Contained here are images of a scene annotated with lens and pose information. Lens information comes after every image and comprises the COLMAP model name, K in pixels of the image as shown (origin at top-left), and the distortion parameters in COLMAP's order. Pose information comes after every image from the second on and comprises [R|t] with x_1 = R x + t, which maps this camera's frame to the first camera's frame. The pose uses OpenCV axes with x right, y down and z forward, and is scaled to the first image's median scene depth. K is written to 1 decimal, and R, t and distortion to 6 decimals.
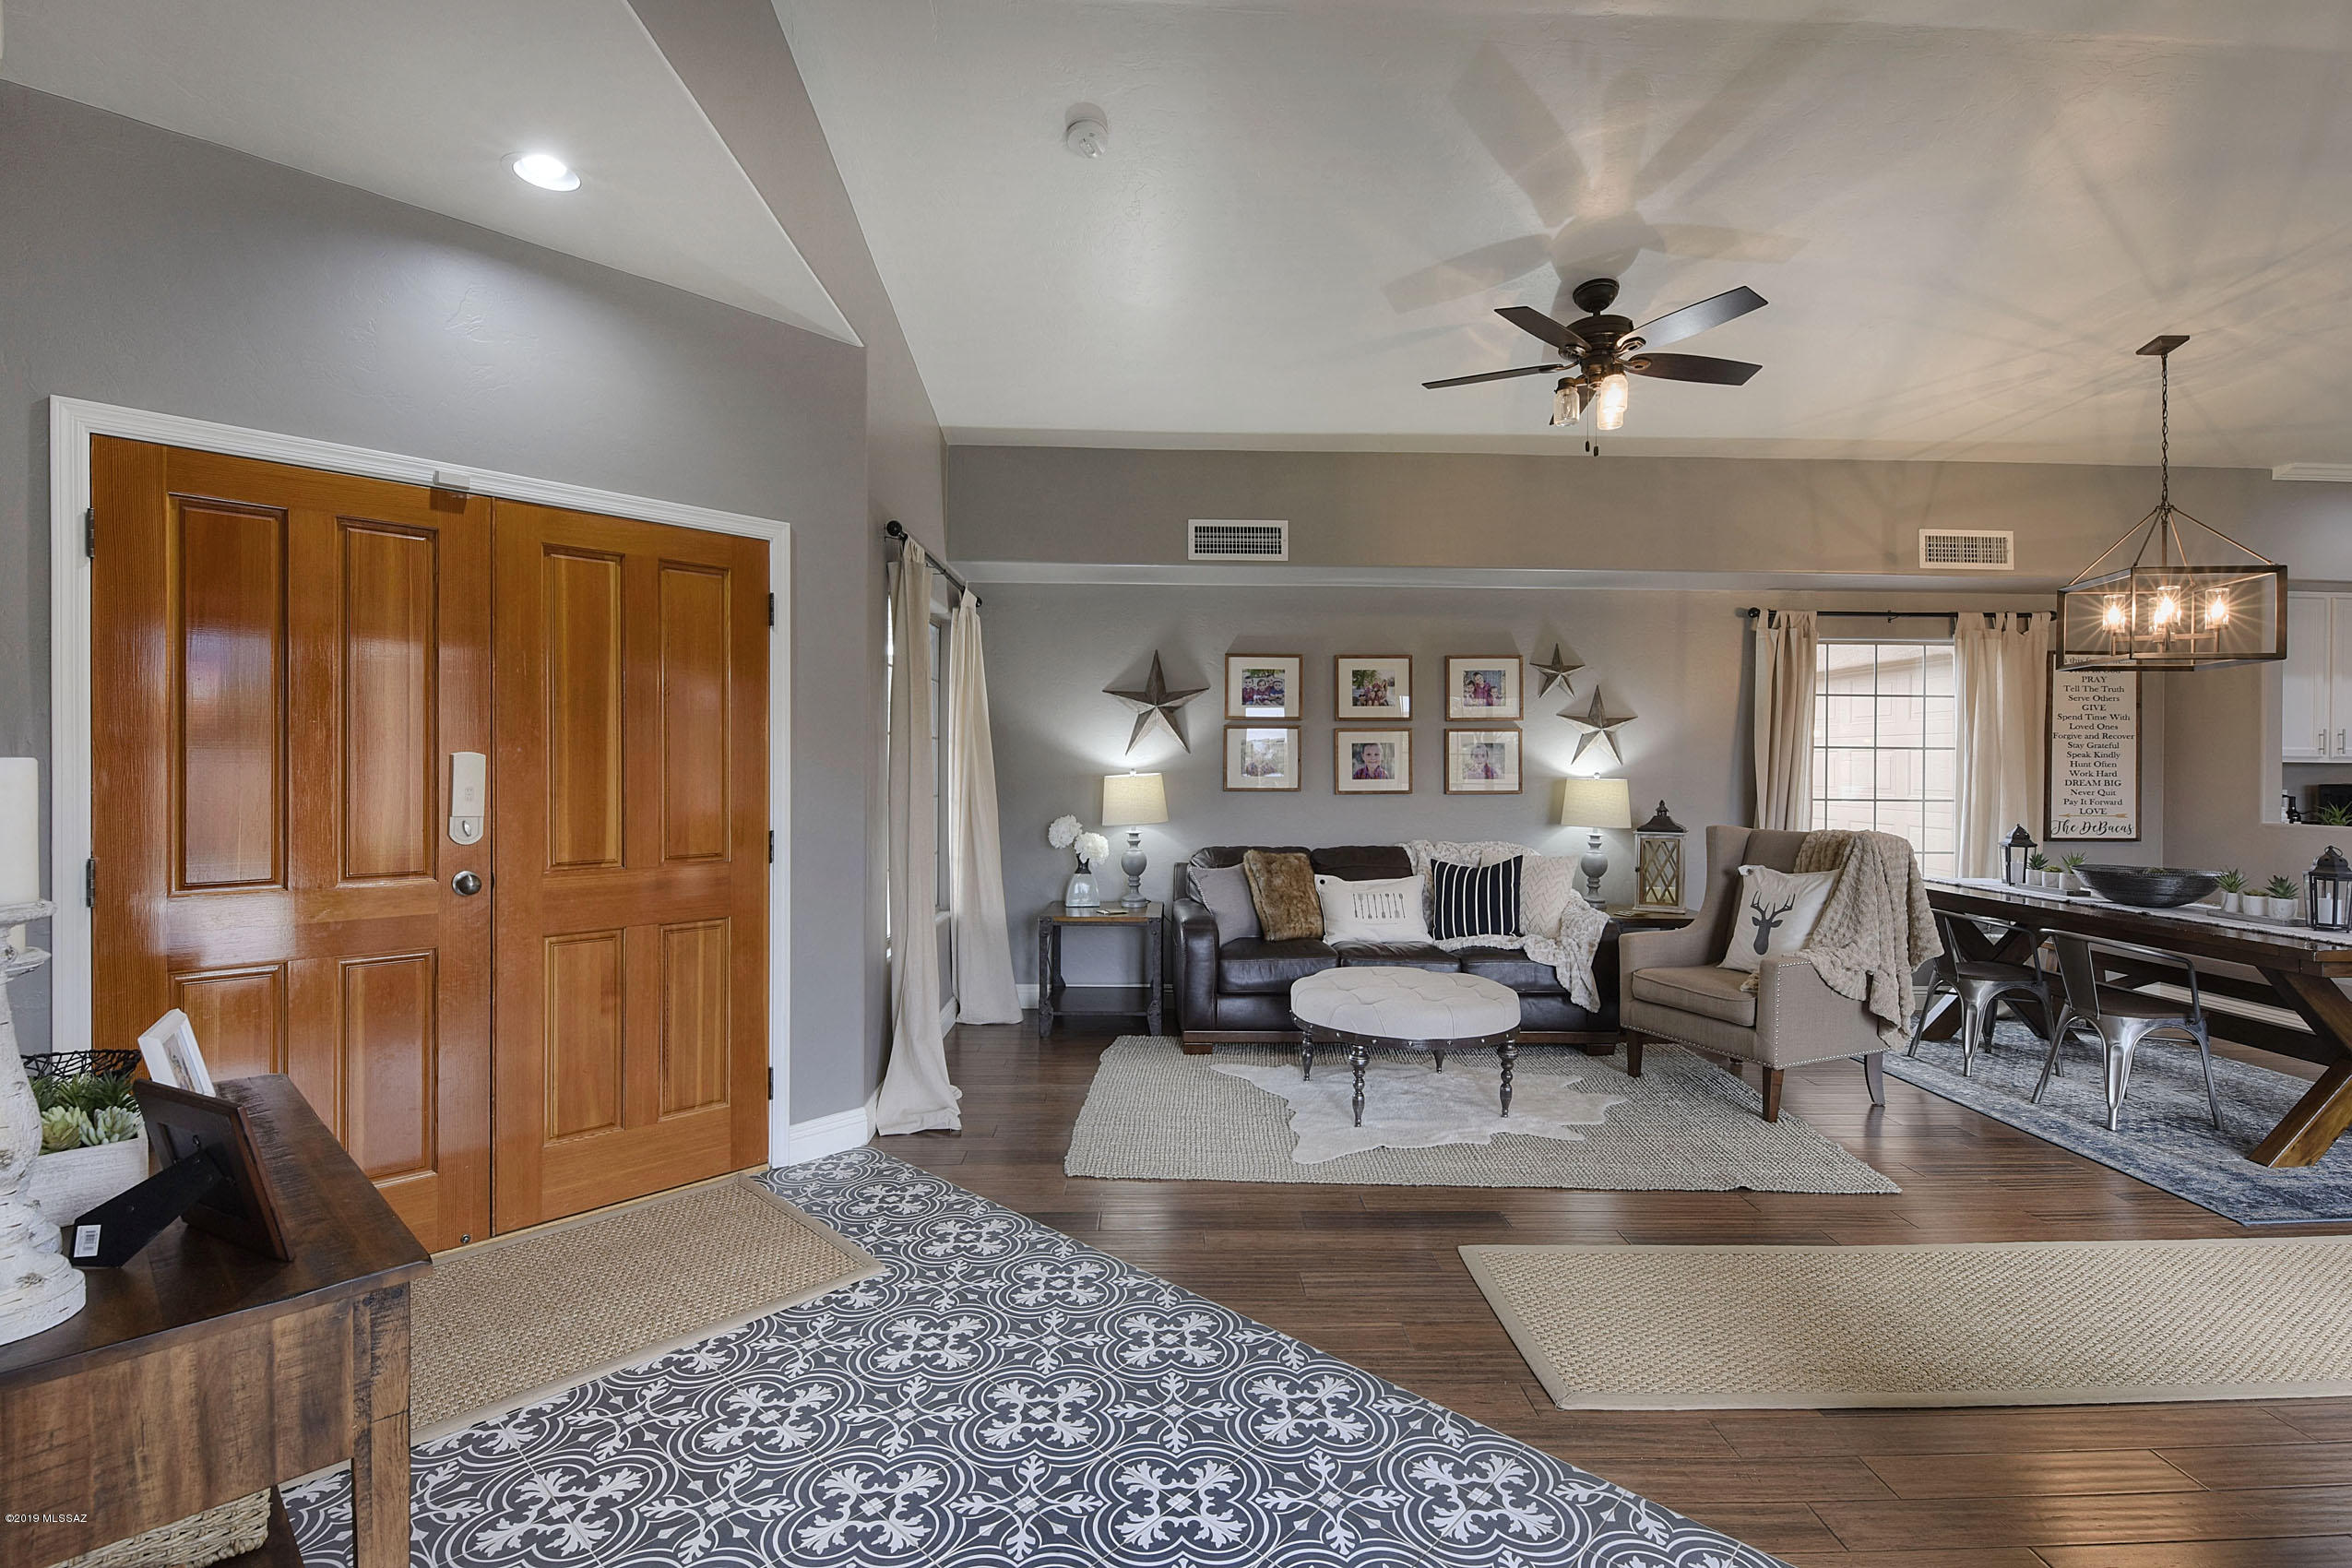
lens RADIAL K [[1086.3, 0, 1201.6], [0, 1086.3, 767.1], [0, 0, 1]] dist [-0.002353, -0.000995]
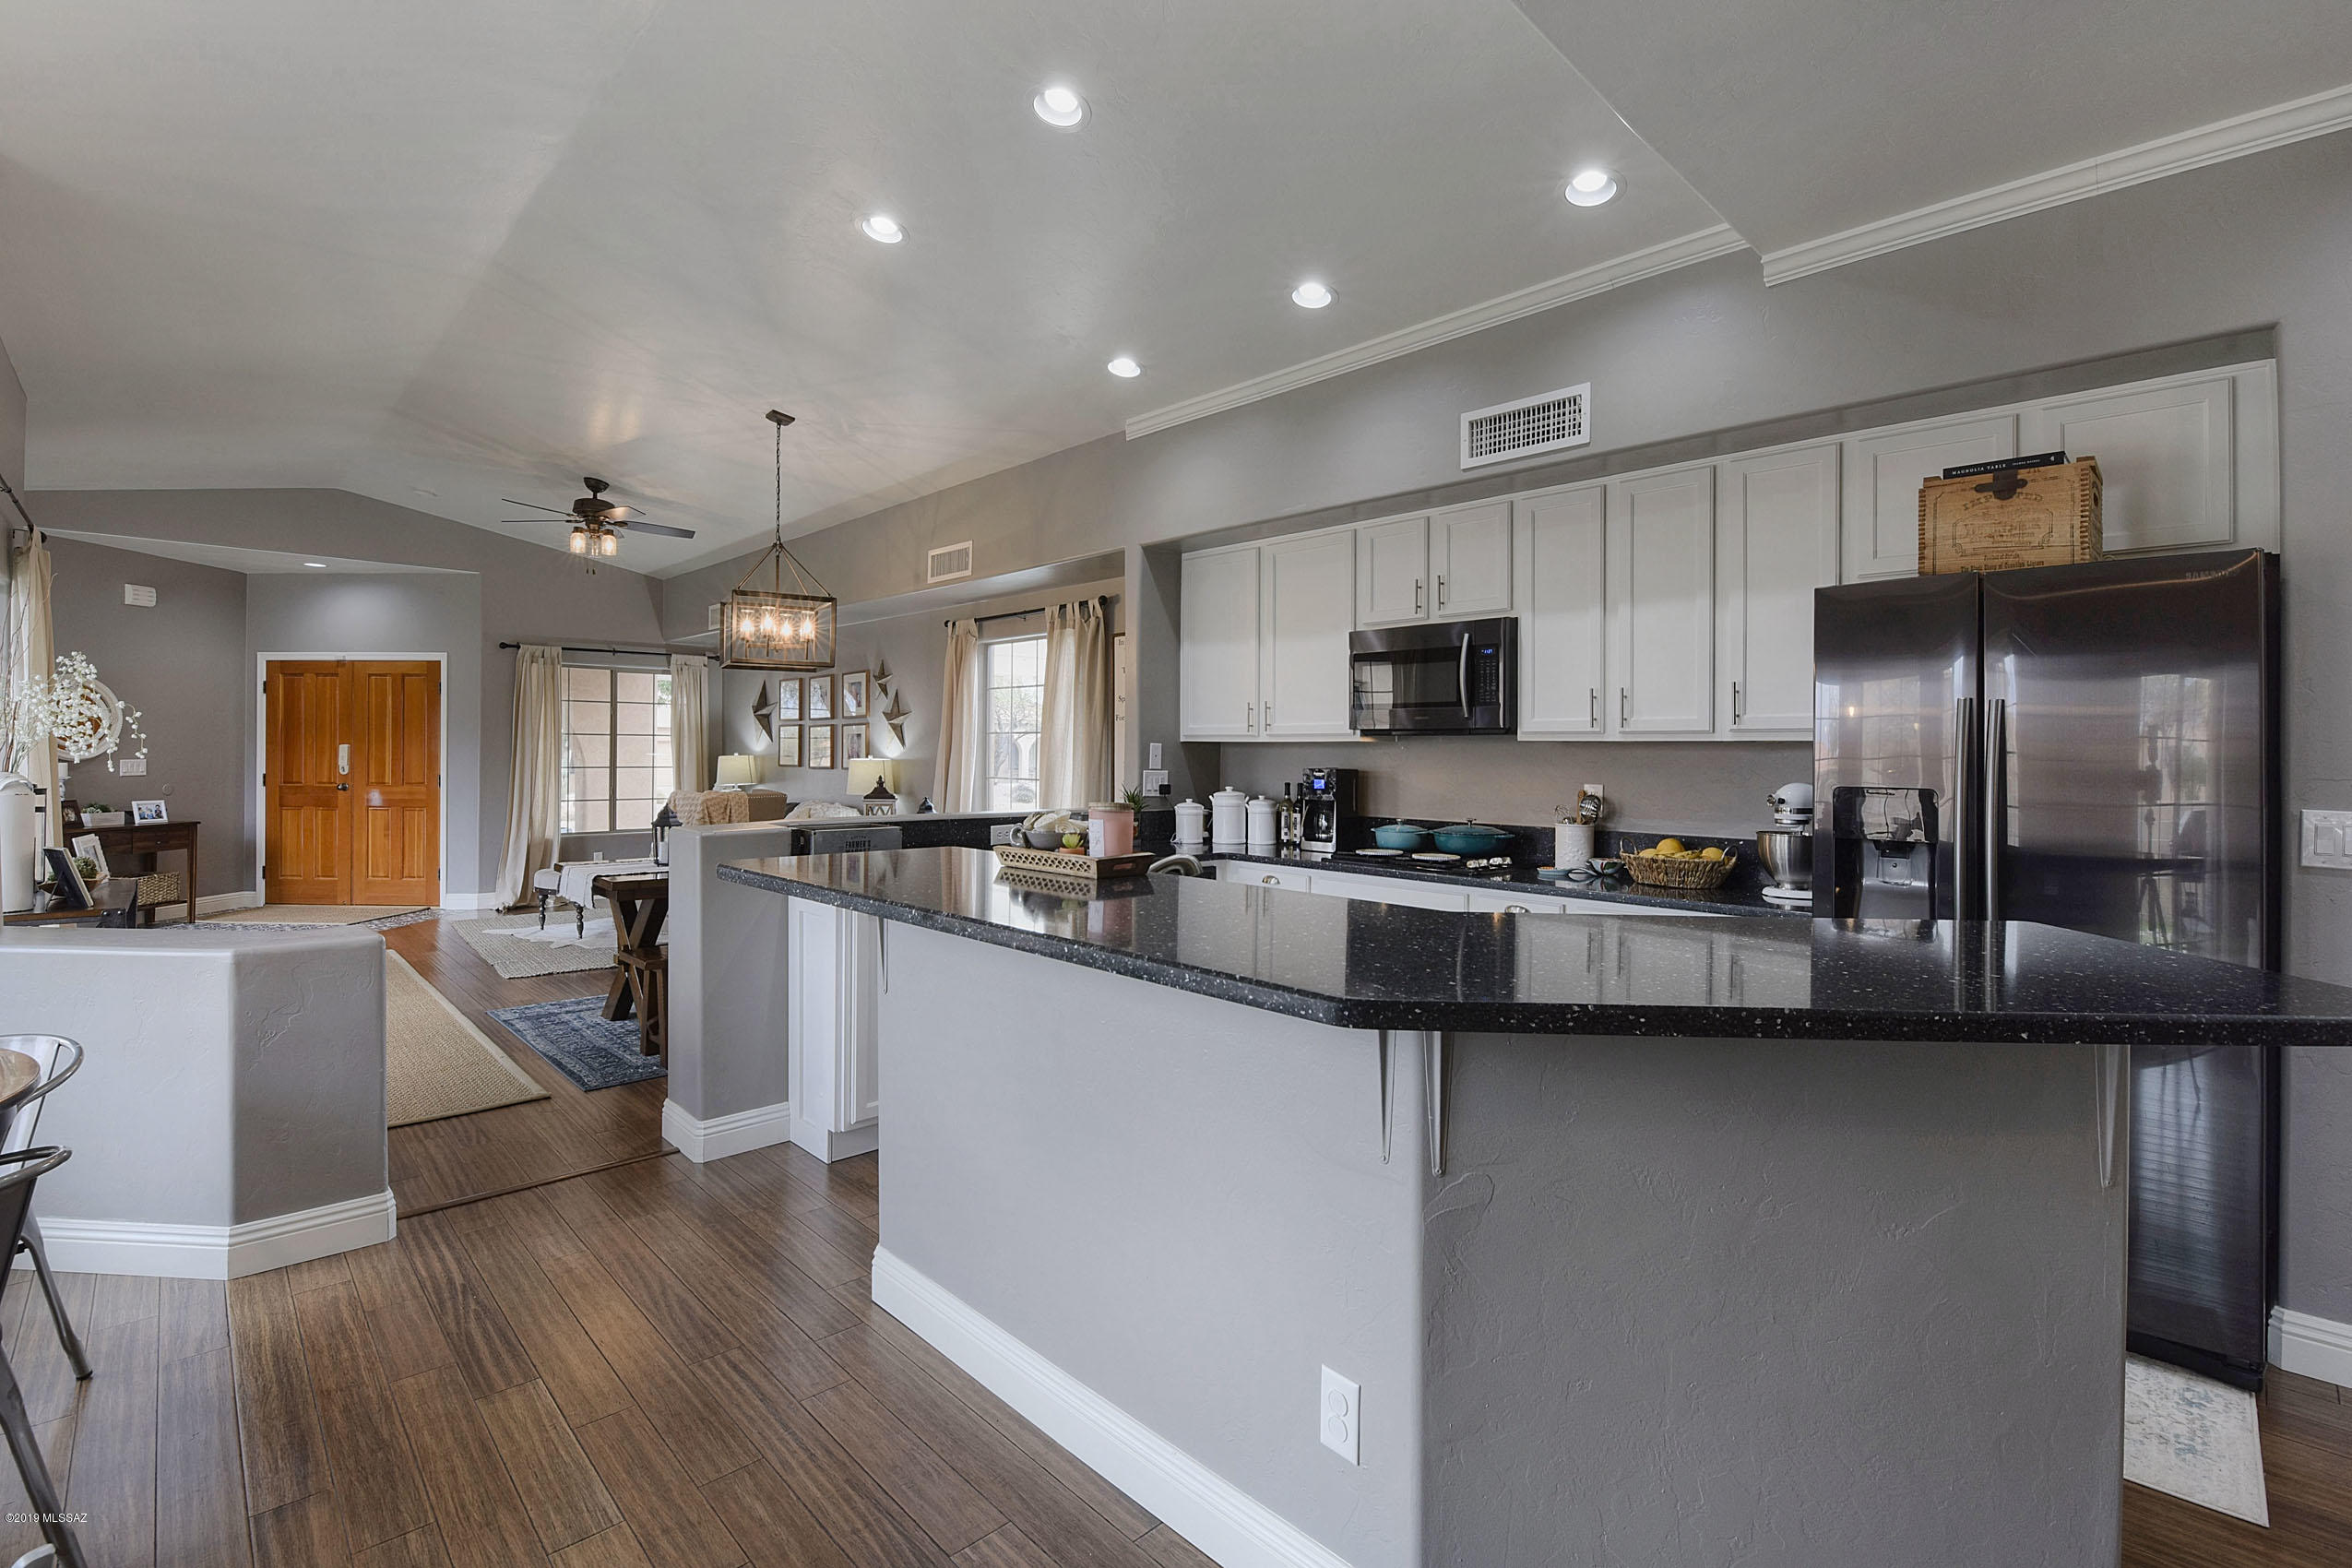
lens RADIAL K [[1085.0, 0, 1173.2], [0, 1085.0, 749.4], [0, 0, 1]] dist [-0.050180, -0.000743]
pose [[0.678034, -0.002914, -0.735025, 1.721433], [-0.003438, 0.999969, -0.007136, 0.008266], [0.735023, 0.007365, 0.678003, 0.388893]]
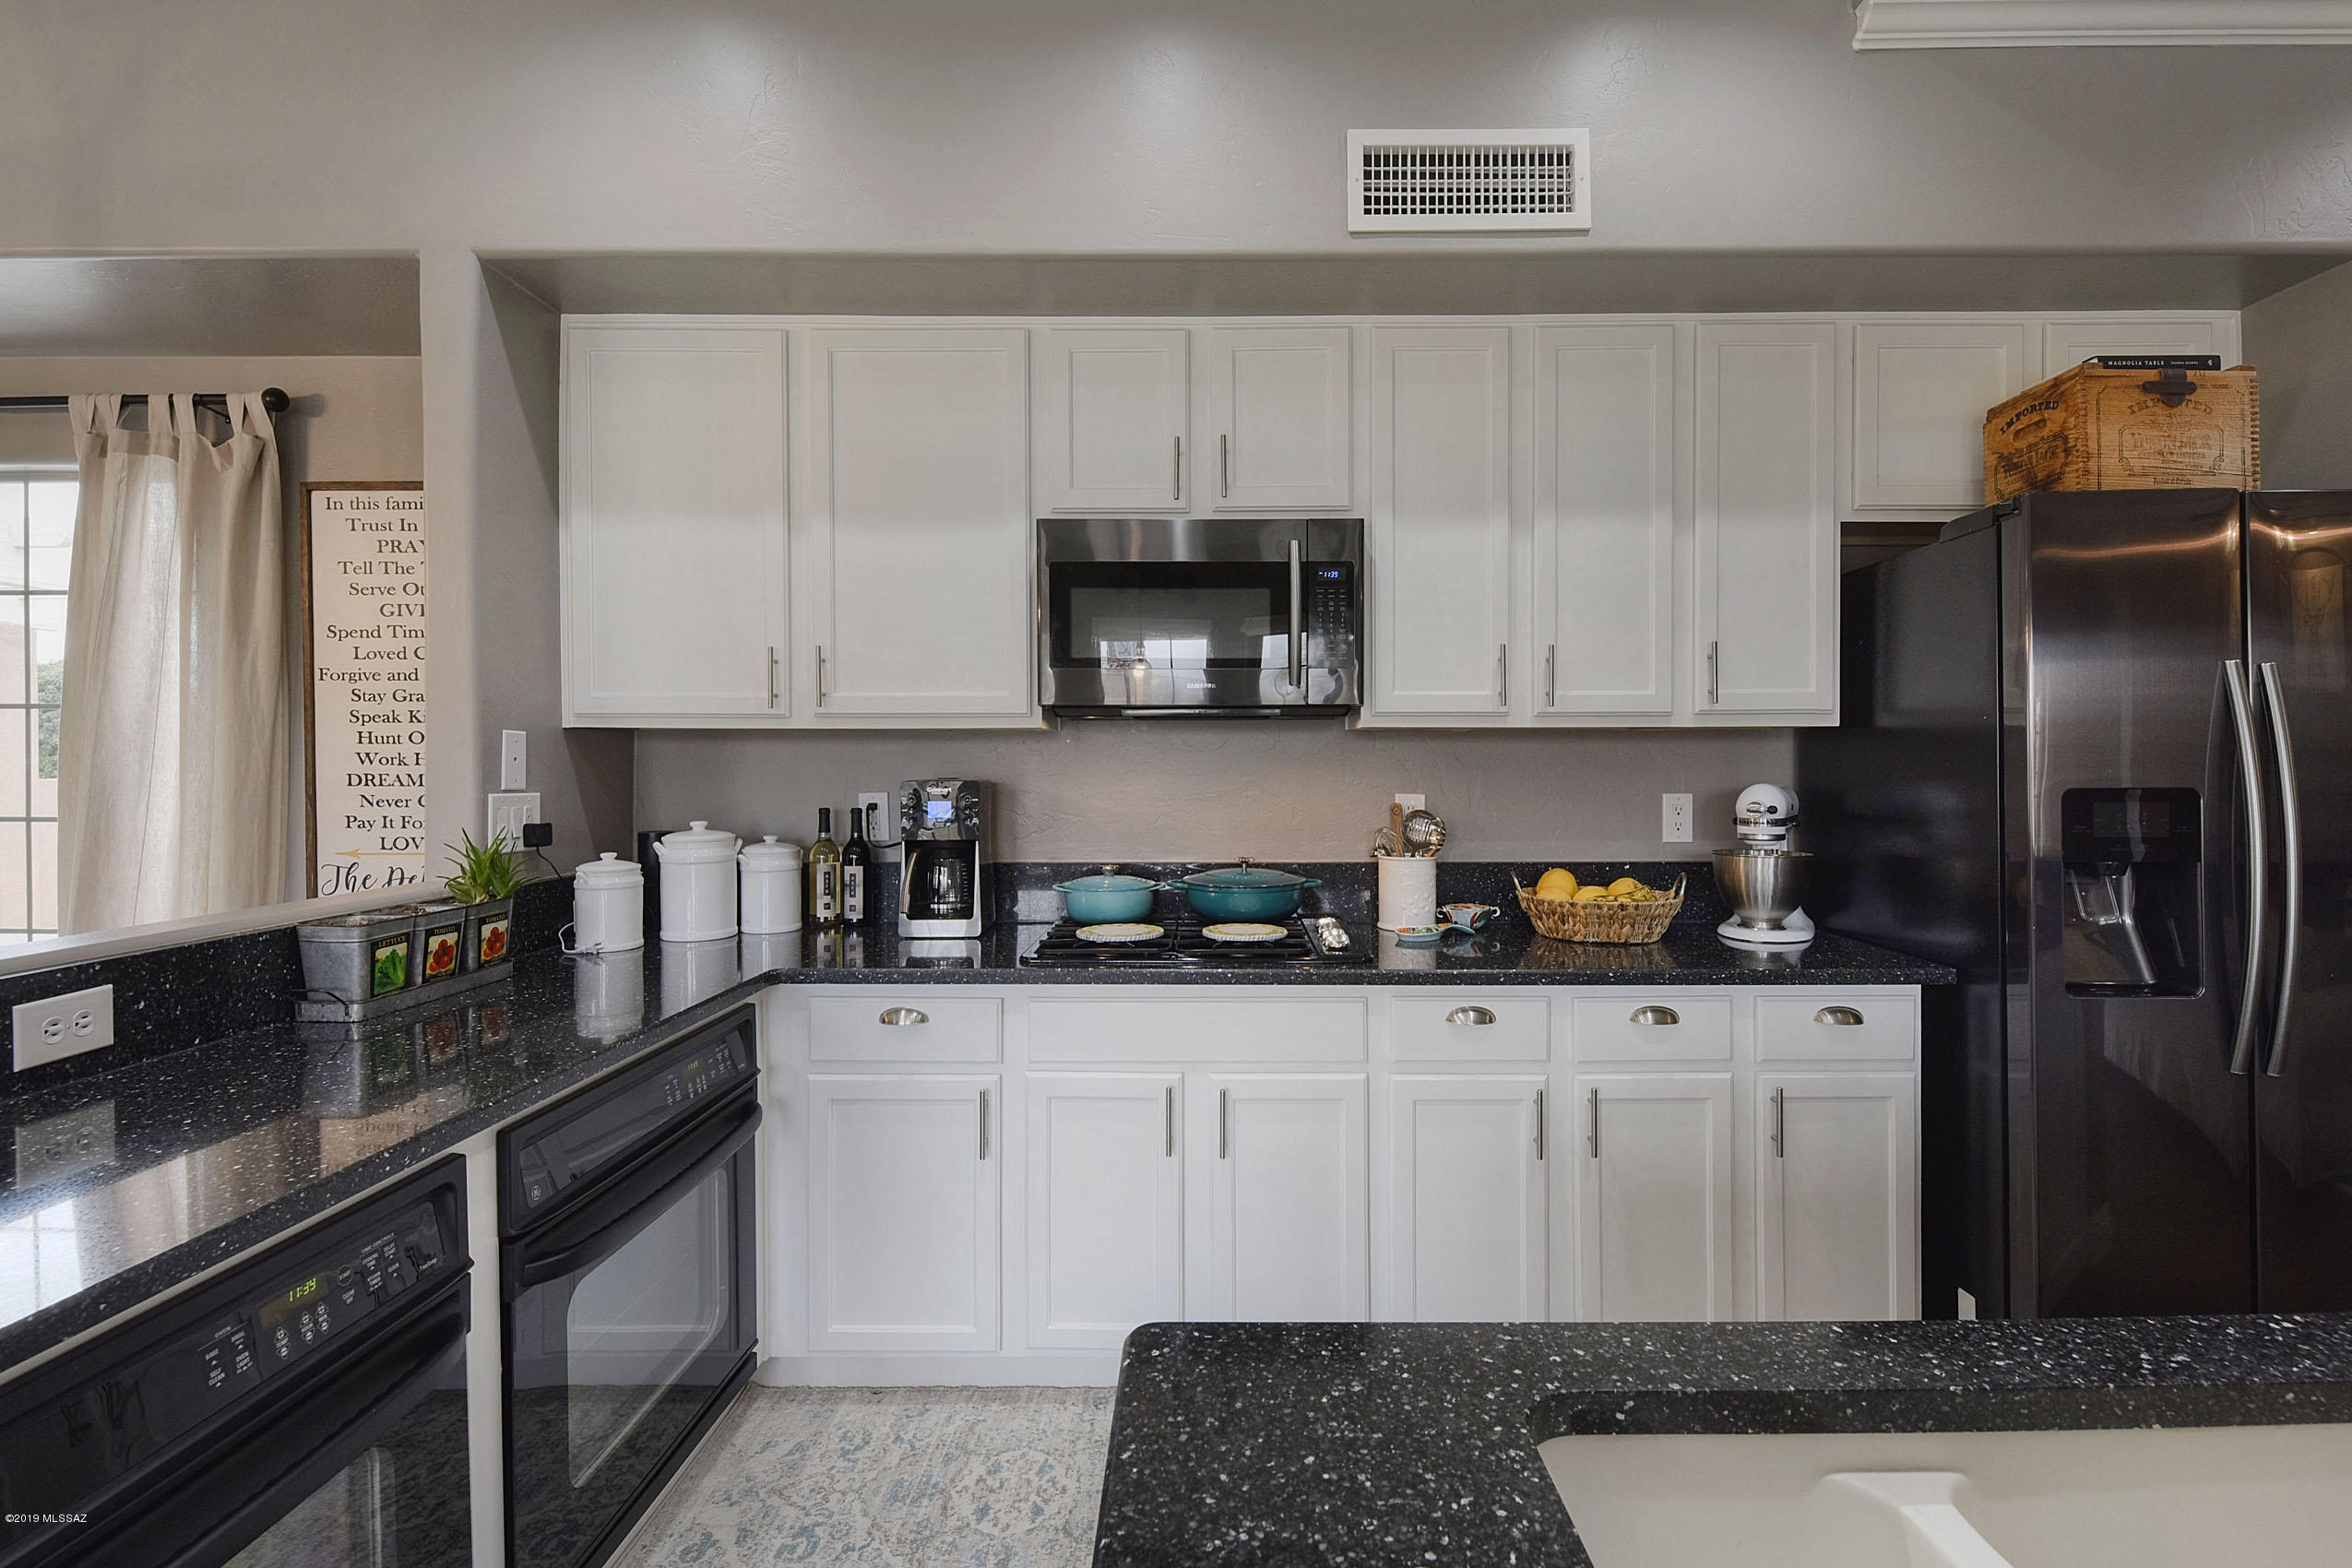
lens RADIAL K [[1086.3, 0, 1201.6], [0, 1086.3, 767.1], [0, 0, 1]] dist [-0.002353, -0.000995]
pose [[0.999747, -0.008176, -0.020973, 1.272376], [0.008241, 0.999961, 0.003022, 0.011725], [0.020948, -0.003194, 0.999775, 0.617210]]
